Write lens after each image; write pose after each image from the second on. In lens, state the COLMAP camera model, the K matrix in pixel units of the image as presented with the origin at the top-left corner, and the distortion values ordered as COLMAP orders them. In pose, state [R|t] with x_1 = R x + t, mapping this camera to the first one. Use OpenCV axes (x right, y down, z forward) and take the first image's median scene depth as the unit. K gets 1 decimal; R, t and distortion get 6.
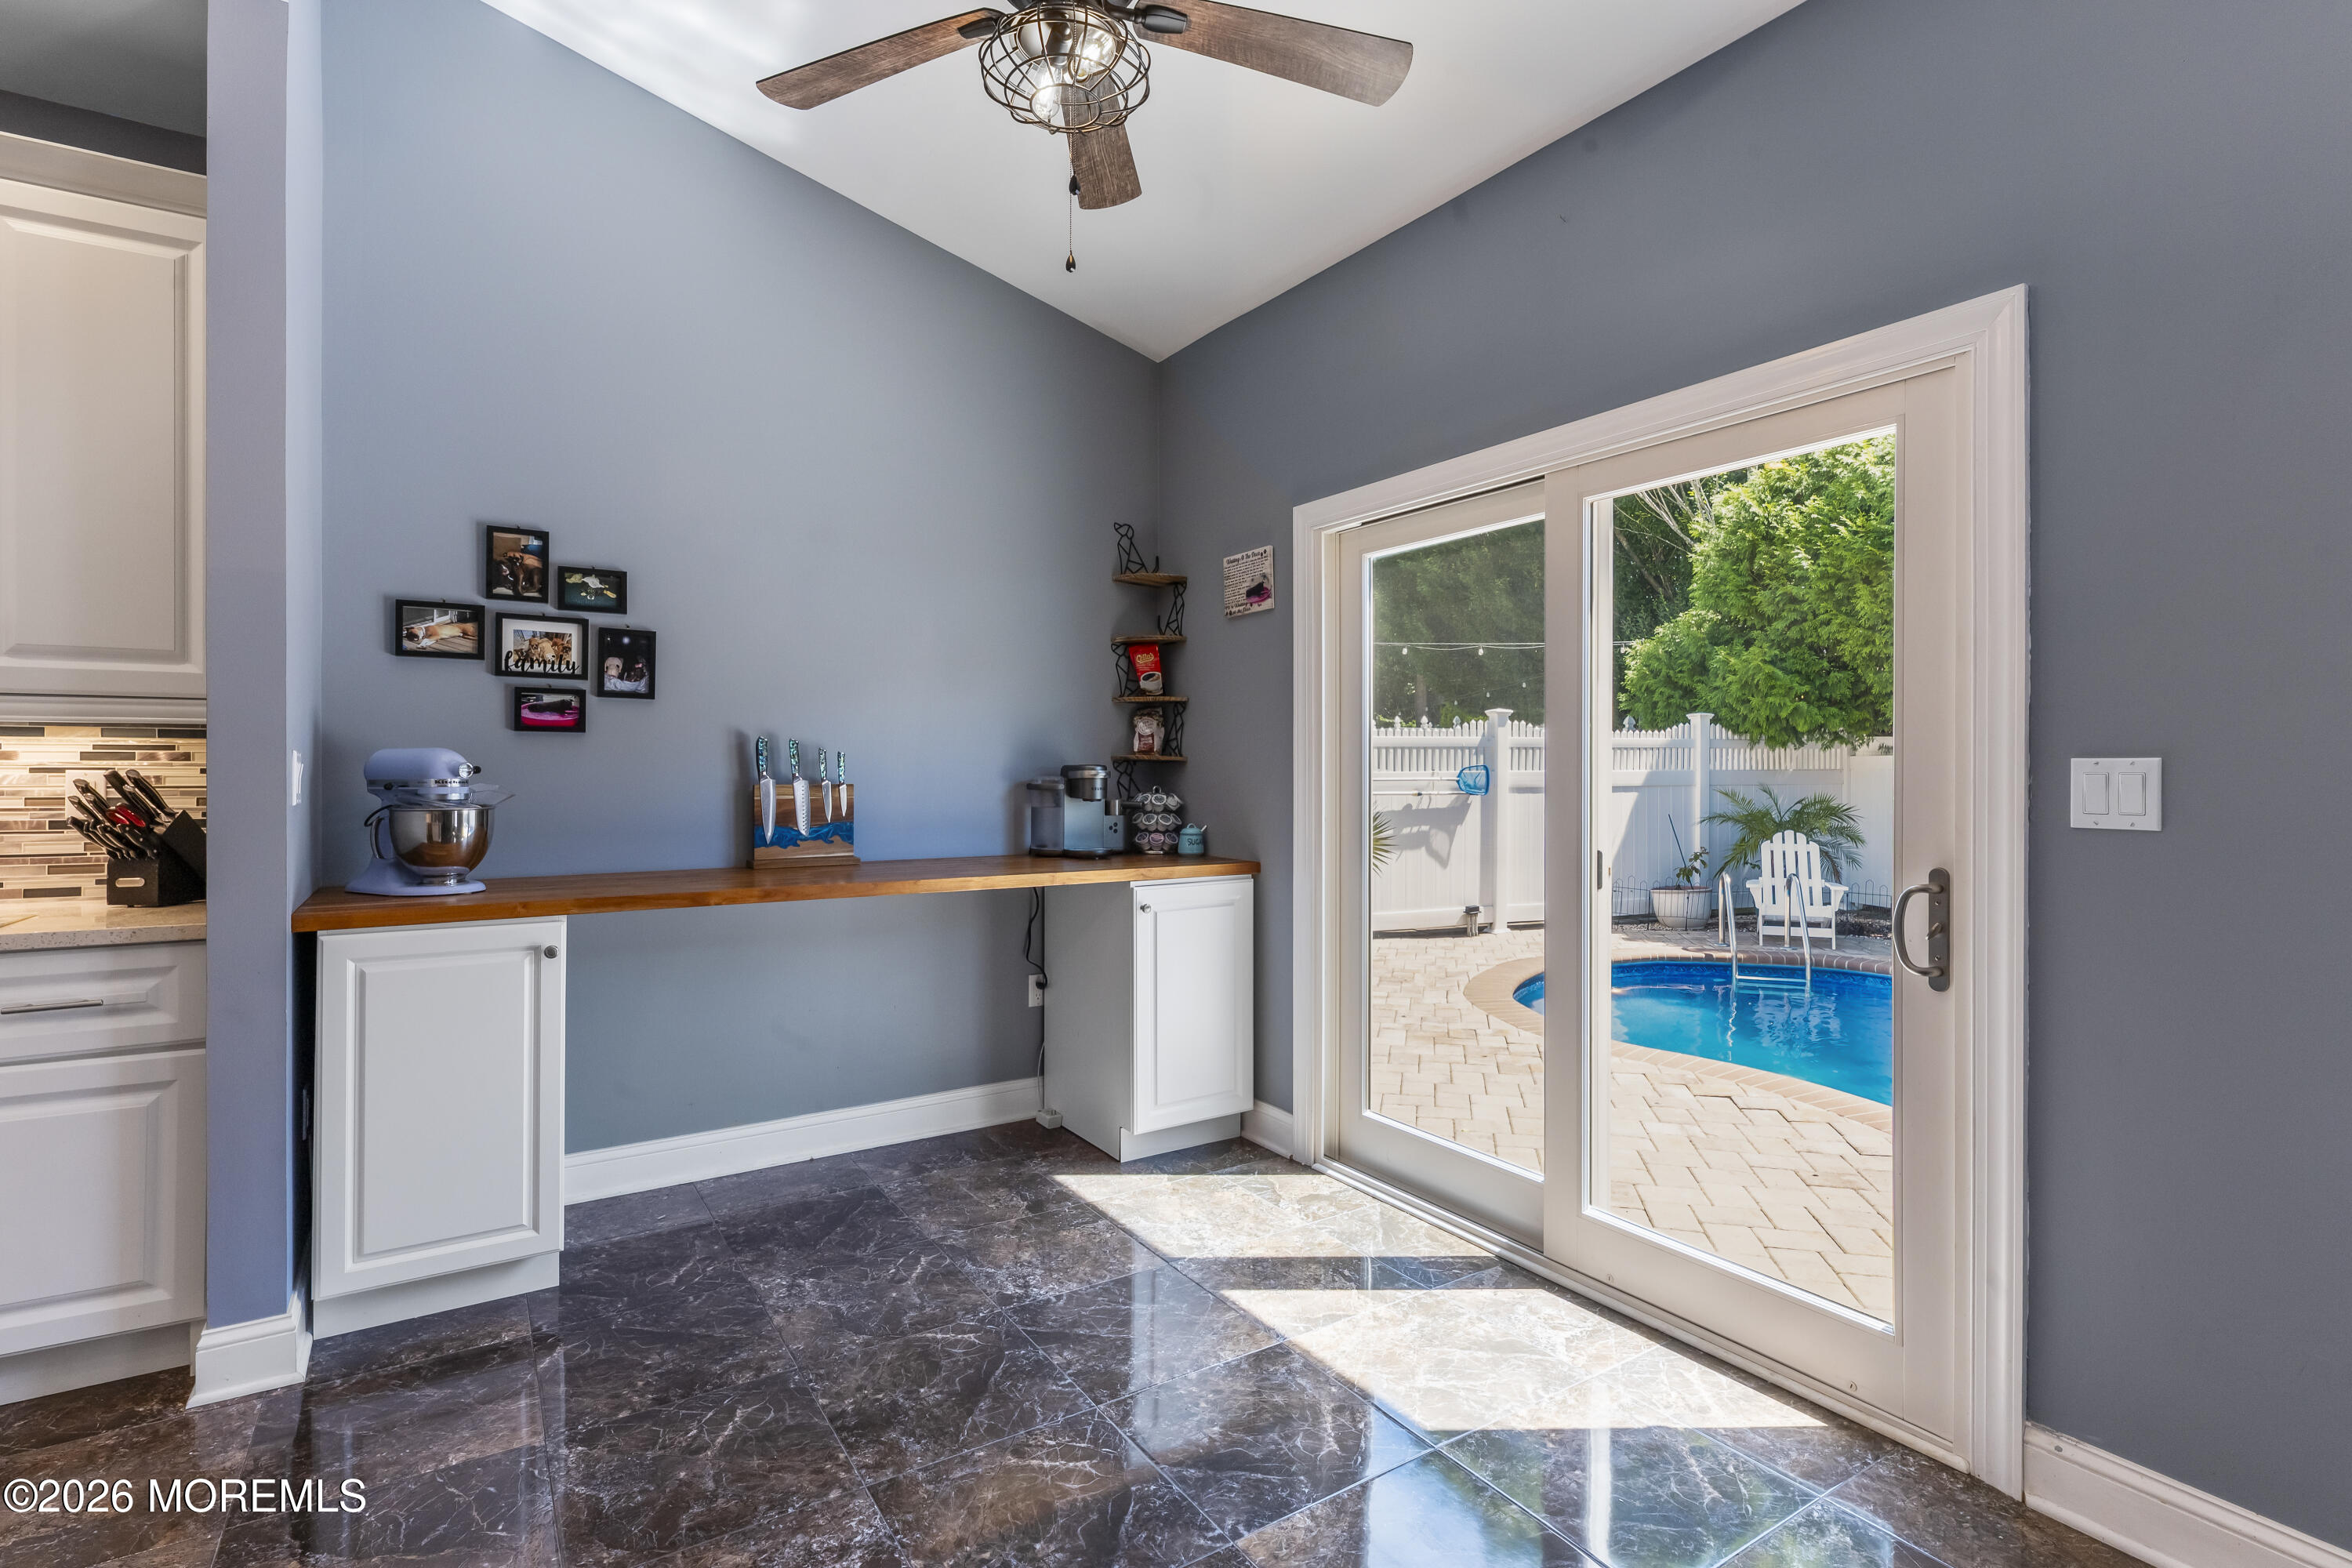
lens RADIAL K [[1113.8, 0, 1182.8], [0, 1113.8, 768.8], [0, 0, 1]] dist [0.001438, -0.000267]
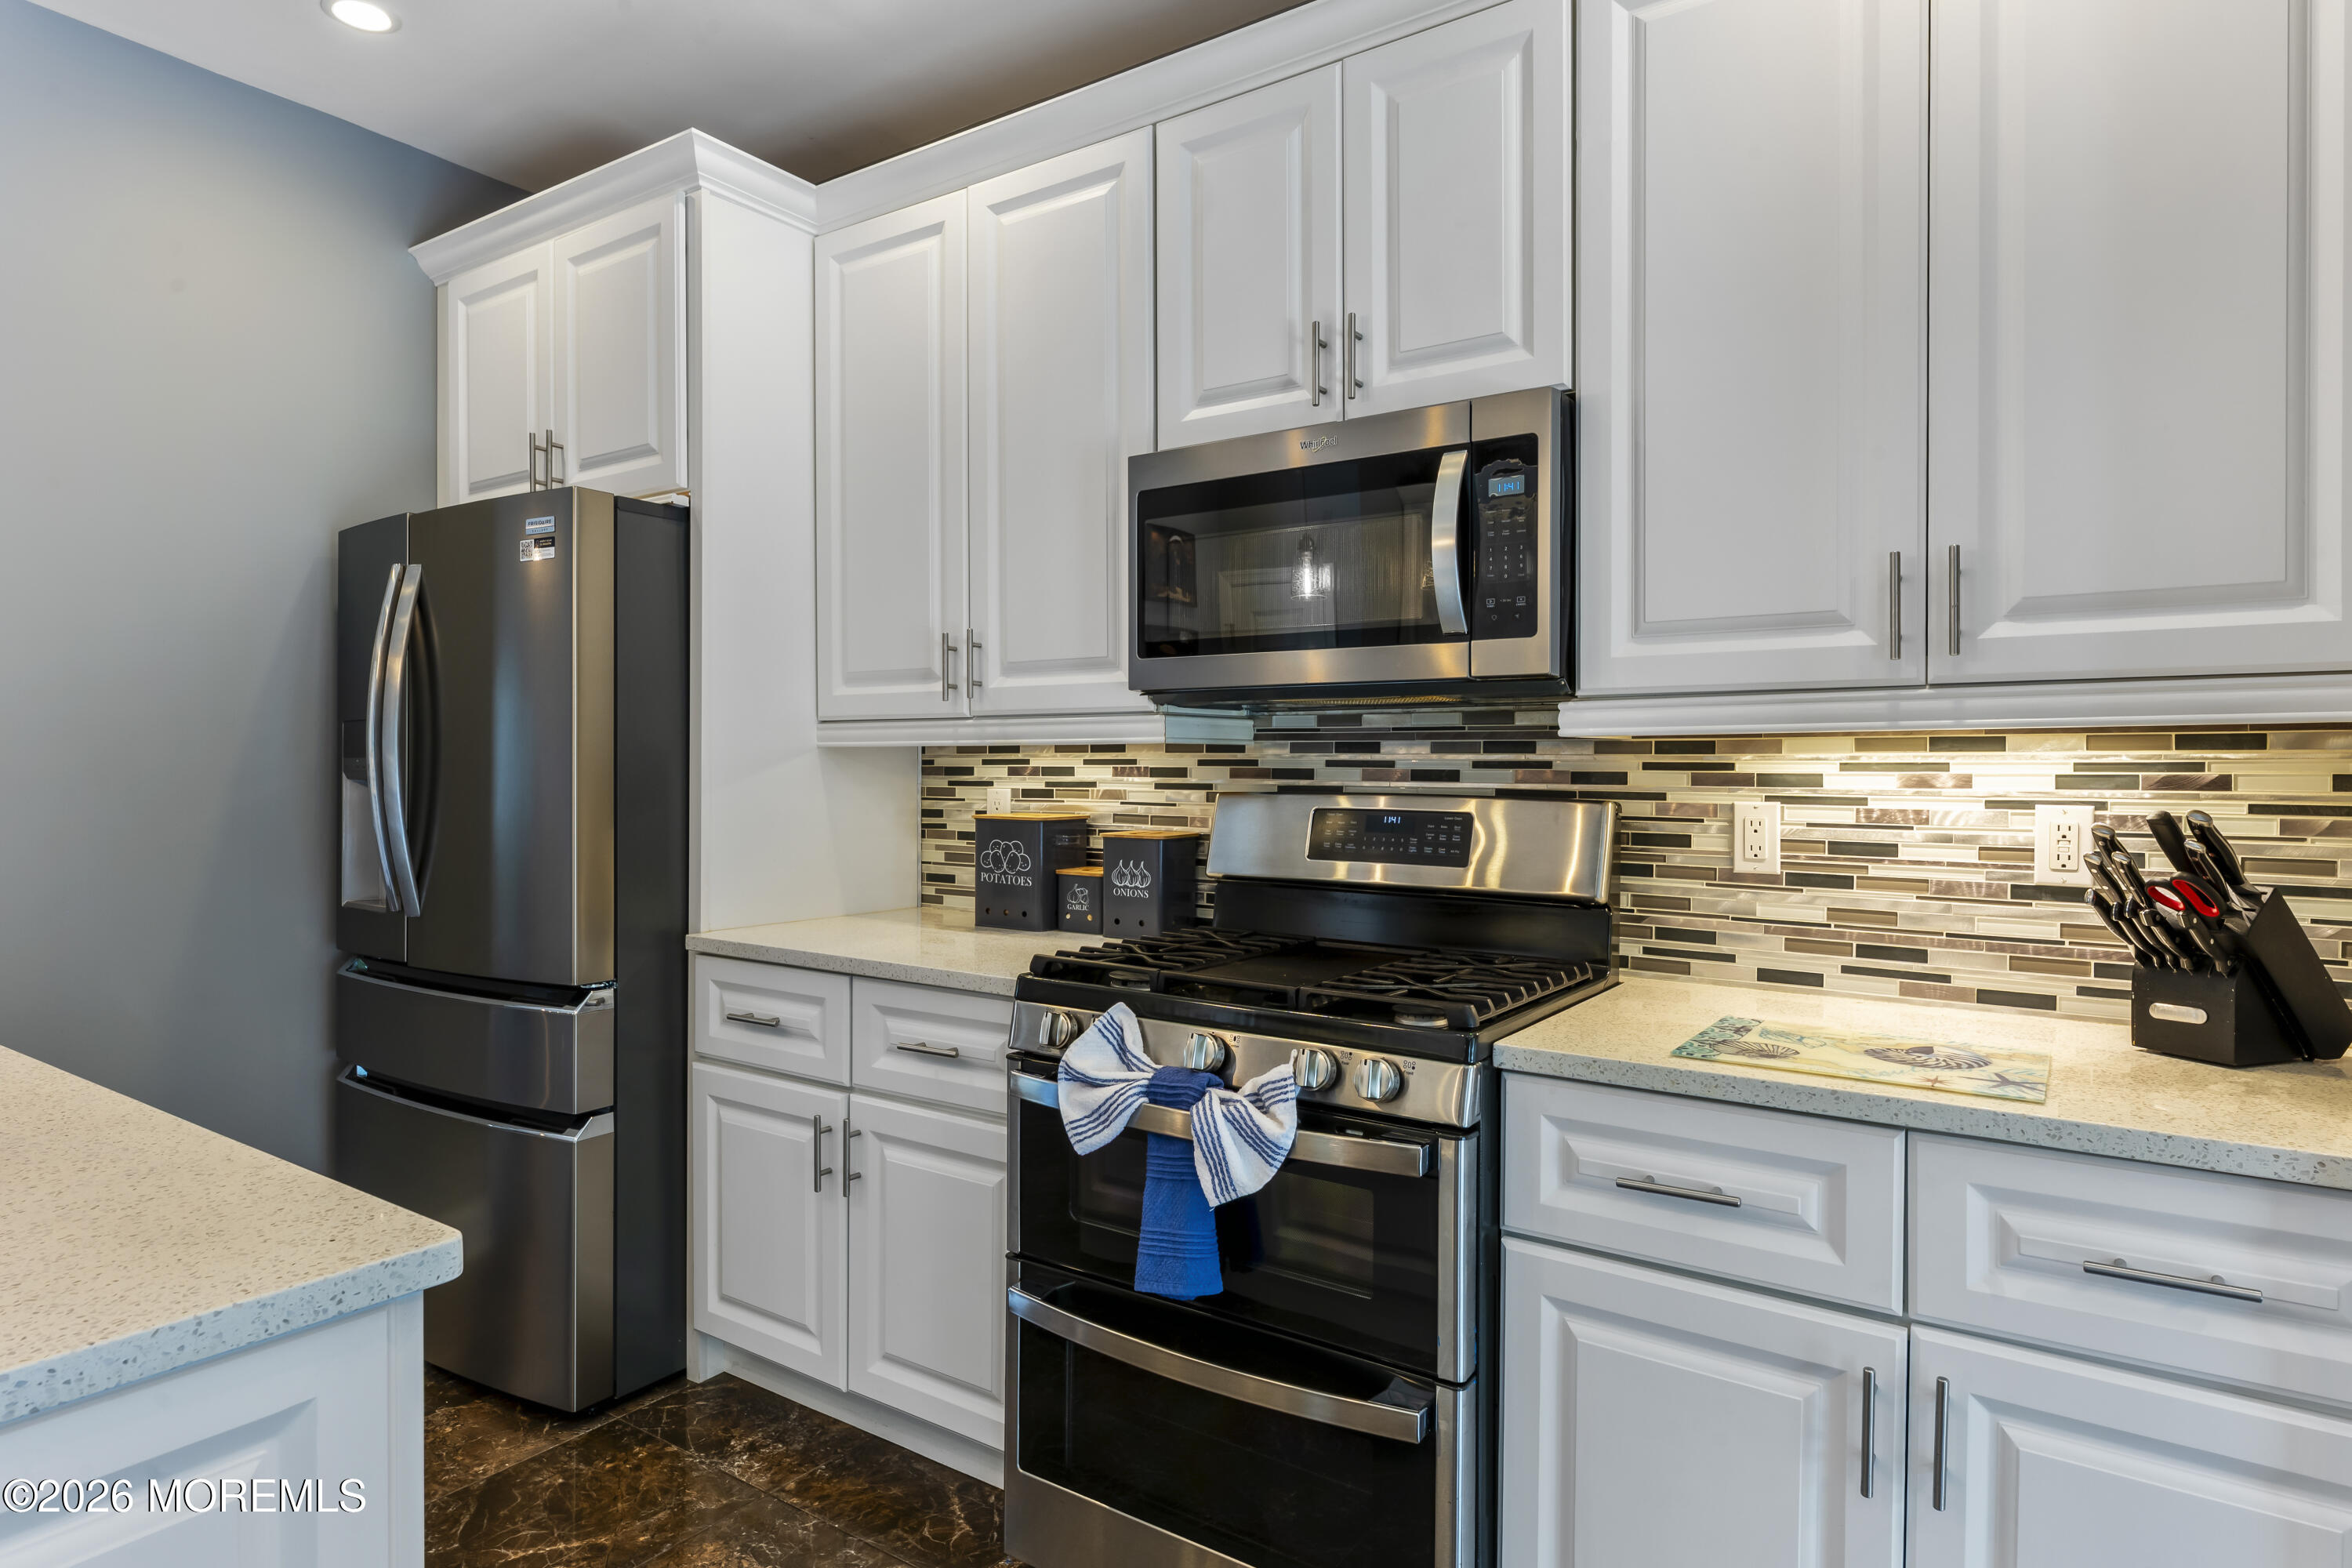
lens RADIAL K [[1308.3, 0, 1177.9], [0, 1308.3, 771.3], [0, 0, 1]] dist [0.003976, 0.000769]
pose [[0.384301, 0.001163, -0.923207, -0.433404], [-0.001339, 0.999999, 0.000703, -0.014536], [0.923207, 0.000966, 0.384302, 0.237584]]
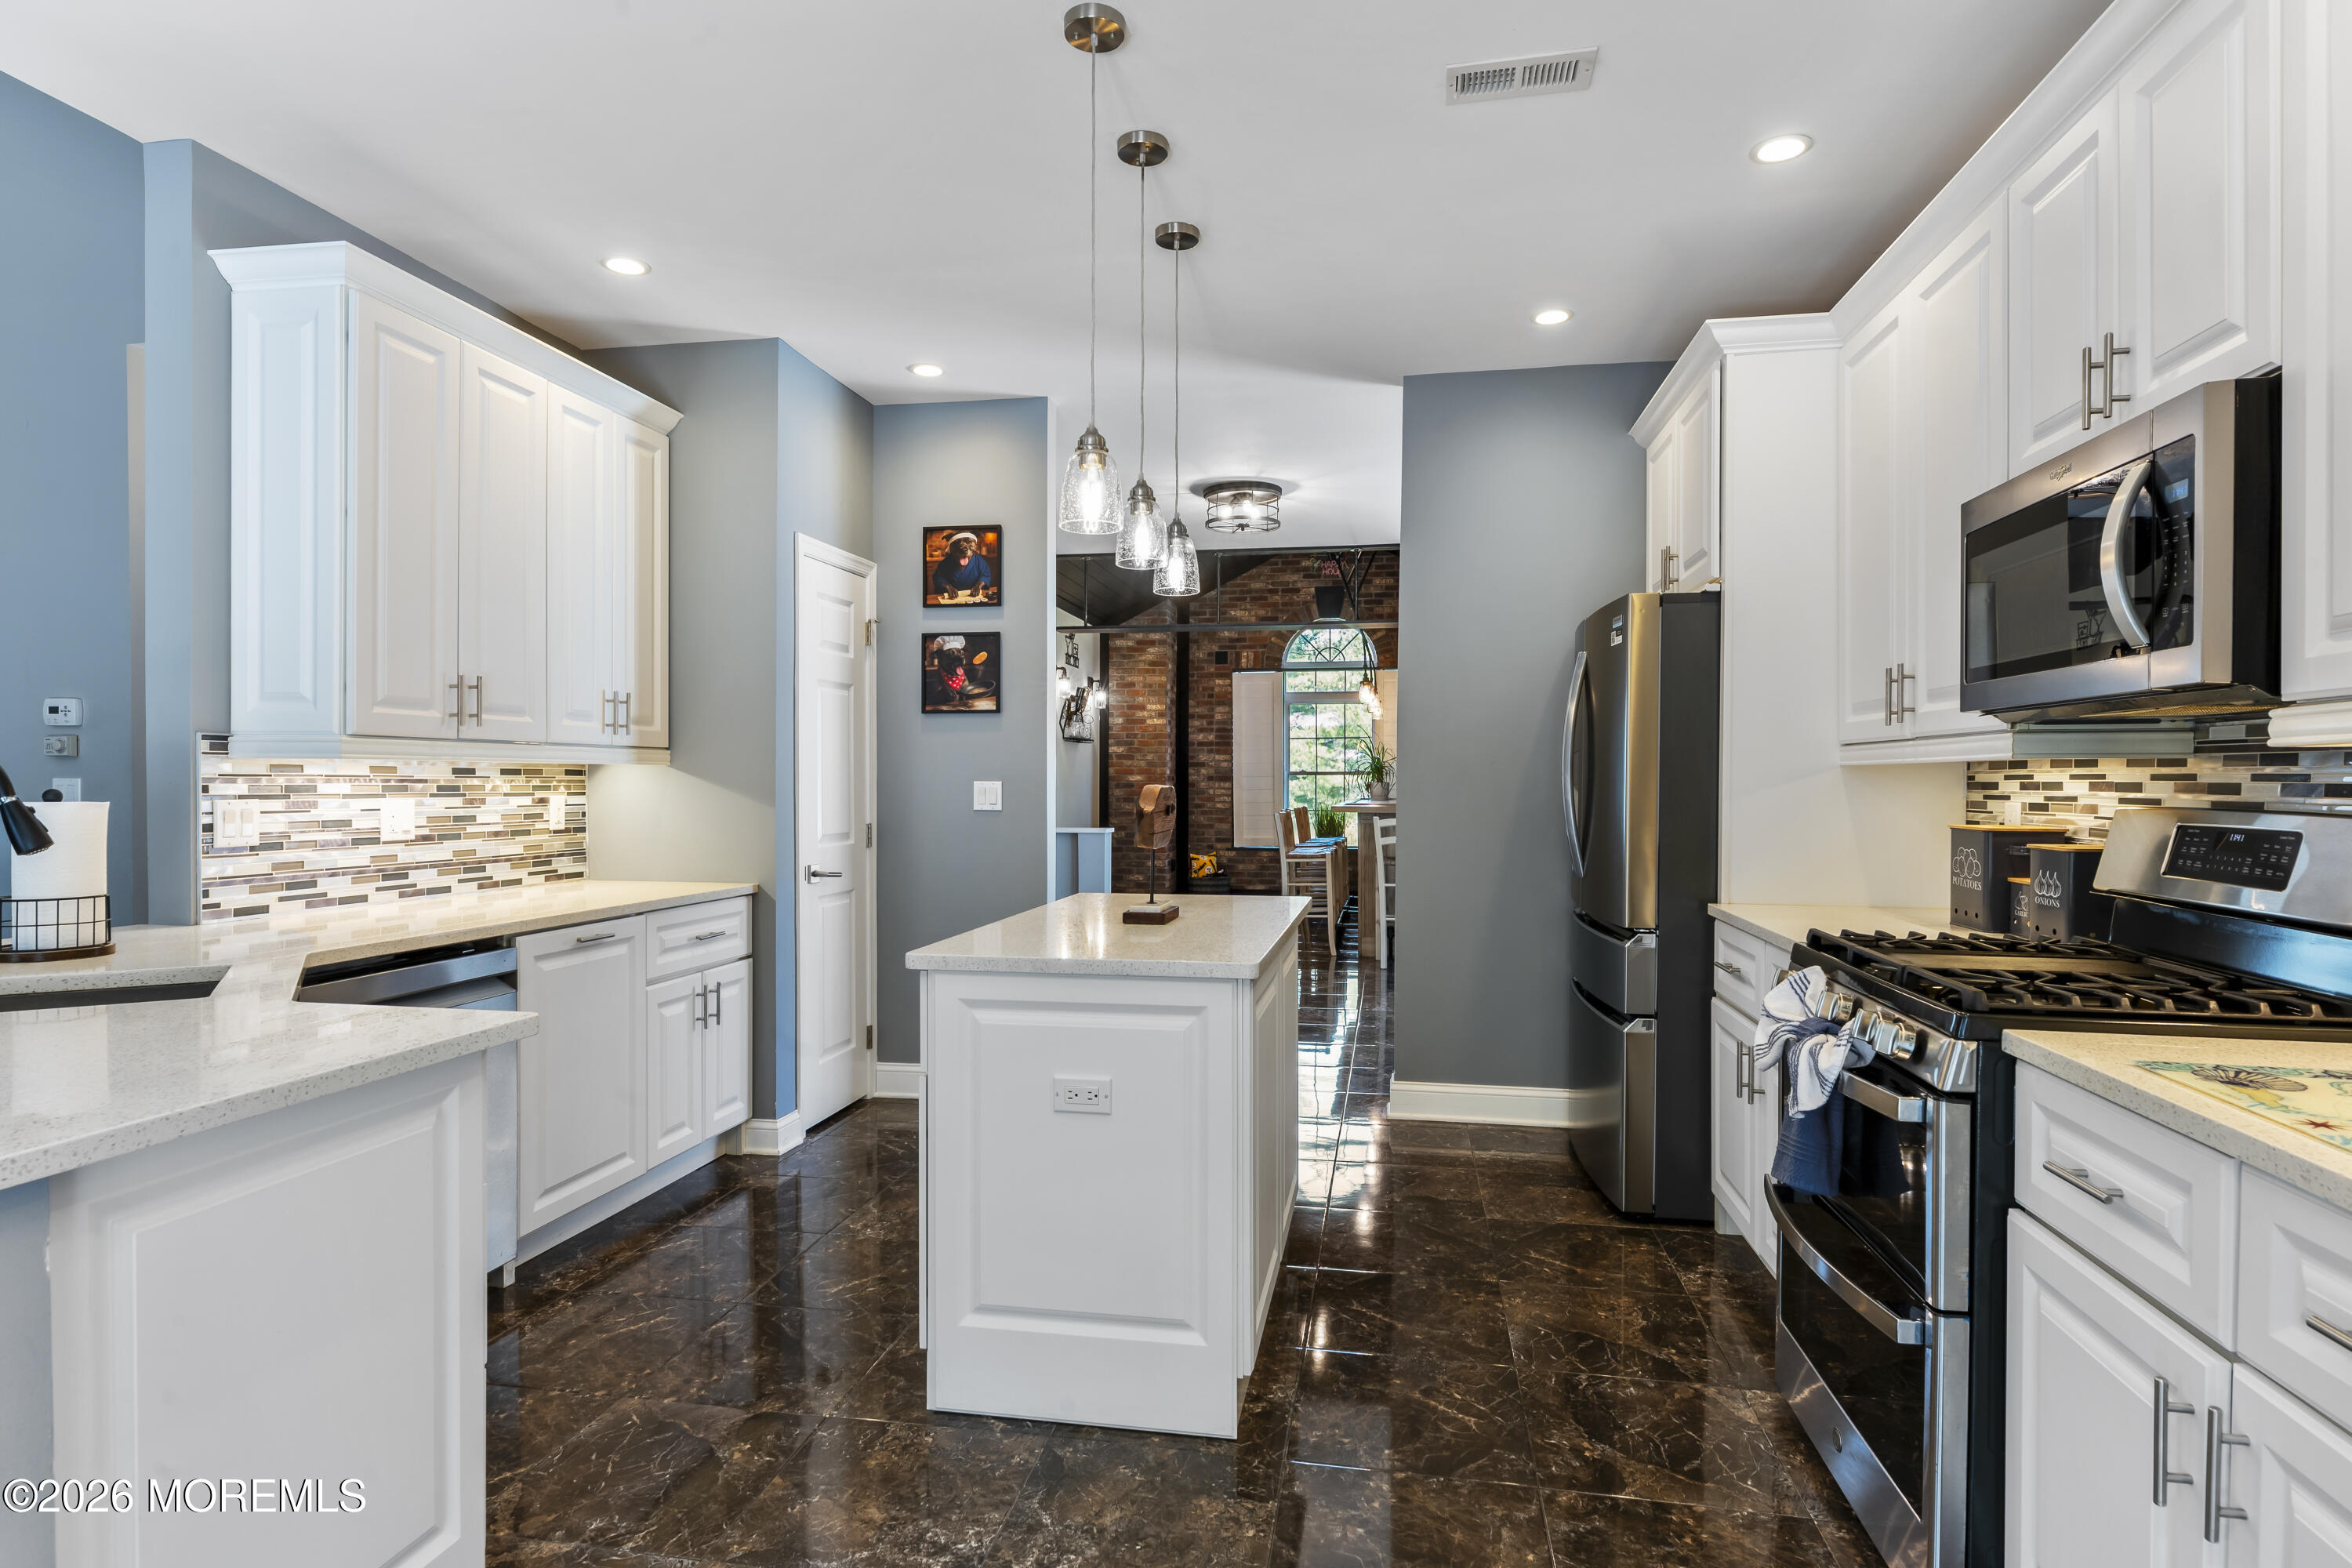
lens RADIAL K [[1224.2, 0, 1179.7], [0, 1224.2, 794.3], [0, 0, 1]] dist [0.003207, 0.000094]
pose [[-0.684018, 0.002392, -0.729461, -0.216713], [-0.006190, 0.999940, 0.009083, -0.011945], [0.729438, 0.010728, -0.683962, 0.676002]]
